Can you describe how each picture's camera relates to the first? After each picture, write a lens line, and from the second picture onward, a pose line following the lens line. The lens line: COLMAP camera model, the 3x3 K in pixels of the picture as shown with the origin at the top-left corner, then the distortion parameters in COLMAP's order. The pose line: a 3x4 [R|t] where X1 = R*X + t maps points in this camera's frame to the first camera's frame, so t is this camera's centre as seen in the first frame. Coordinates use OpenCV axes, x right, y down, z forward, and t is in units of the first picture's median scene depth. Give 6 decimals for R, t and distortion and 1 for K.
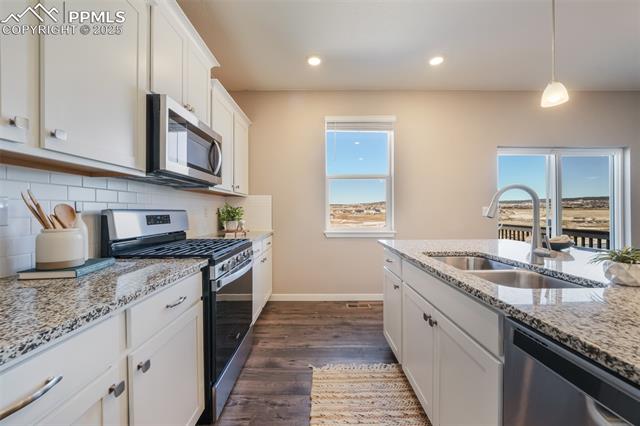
lens RADIAL K [[244.3, 0, 320.0], [0, 244.3, 213.0], [0, 0, 1]] dist [0.000971, 0.000062]
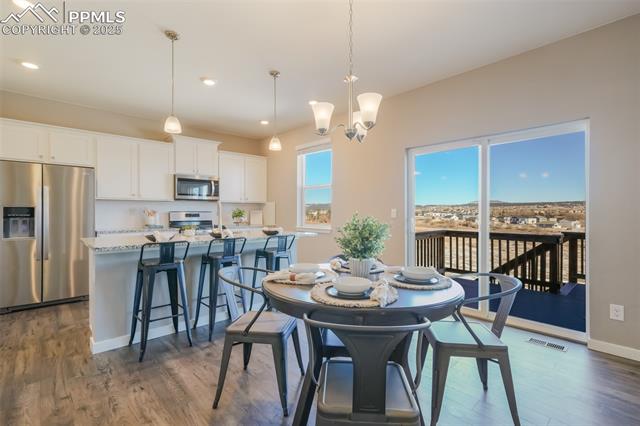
lens RADIAL K [[293.2, 0, 320.0], [0, 293.2, 213.0], [0, 0, 1]] dist [-0.000396, -0.000111]
pose [[0.703592, -0.003231, -0.710597, 1.494466], [-0.002102, 0.999976, -0.006628, 0.012675], [0.710601, 0.006157, 0.703569, -0.145322]]
